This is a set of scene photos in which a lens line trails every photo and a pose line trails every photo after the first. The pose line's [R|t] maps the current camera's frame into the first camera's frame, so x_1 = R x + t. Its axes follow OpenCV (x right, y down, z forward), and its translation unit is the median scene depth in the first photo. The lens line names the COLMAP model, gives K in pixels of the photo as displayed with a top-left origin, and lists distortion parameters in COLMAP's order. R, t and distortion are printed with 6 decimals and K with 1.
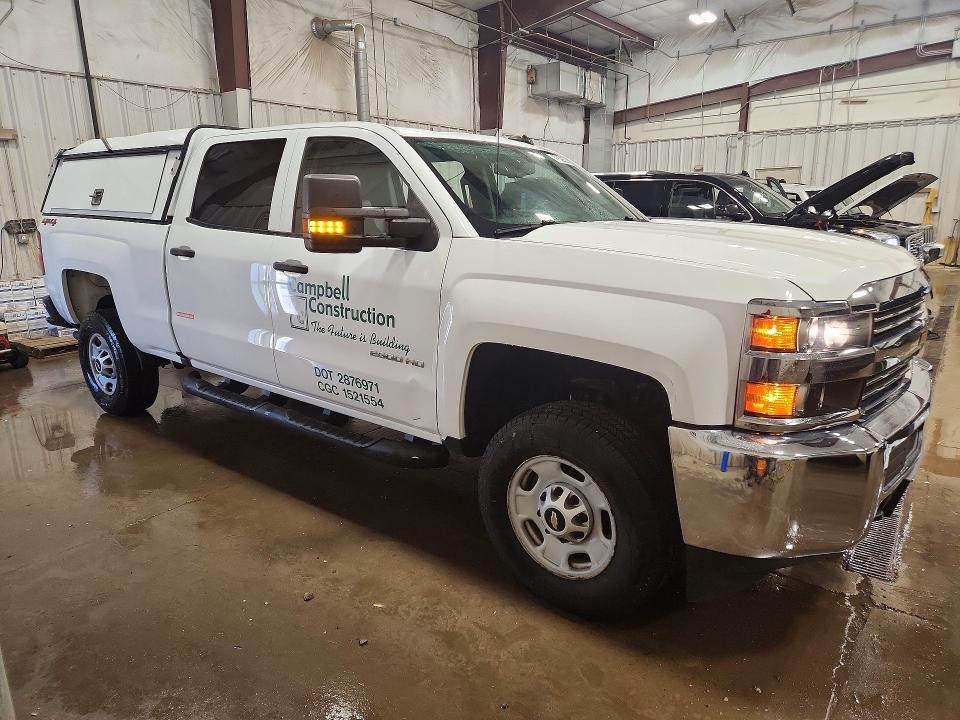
lens RADIAL K [[633.4, 0, 480.0], [0, 633.4, 360.0], [0, 0, 1]] dist [0.087786, -0.053682]
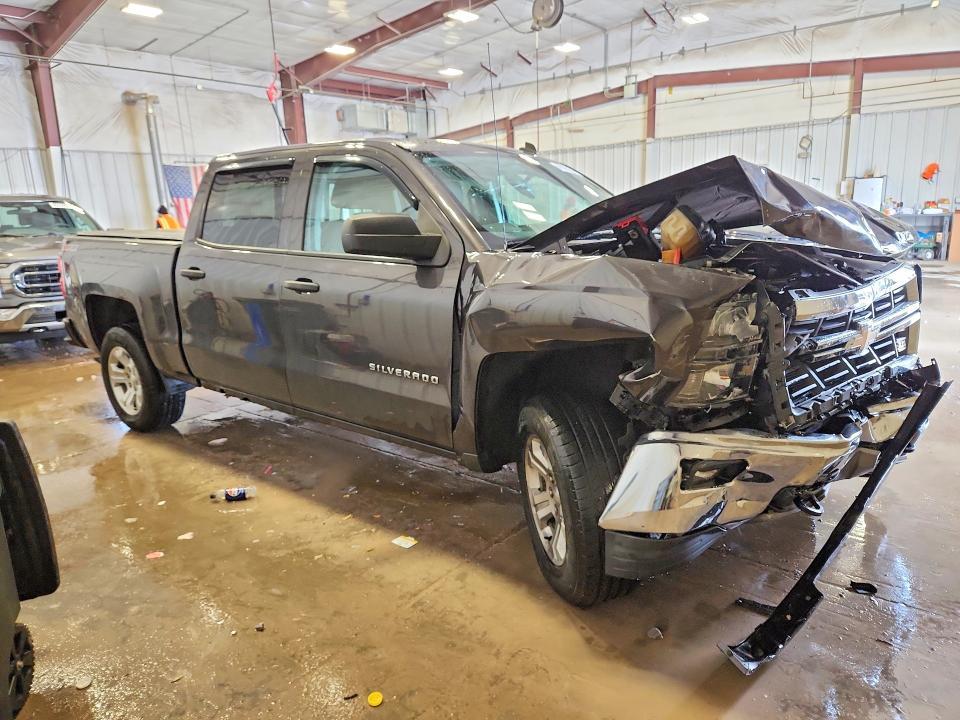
lens RADIAL K [[663.9, 0, 480.0], [0, 663.9, 360.0], [0, 0, 1]] dist [0.092805, -0.070429]
pose [[0.998295, -0.016581, -0.055957, 0.462027], [0.015762, 0.999762, -0.015052, 0.080244], [0.056194, 0.014145, 0.998320, -0.351178]]
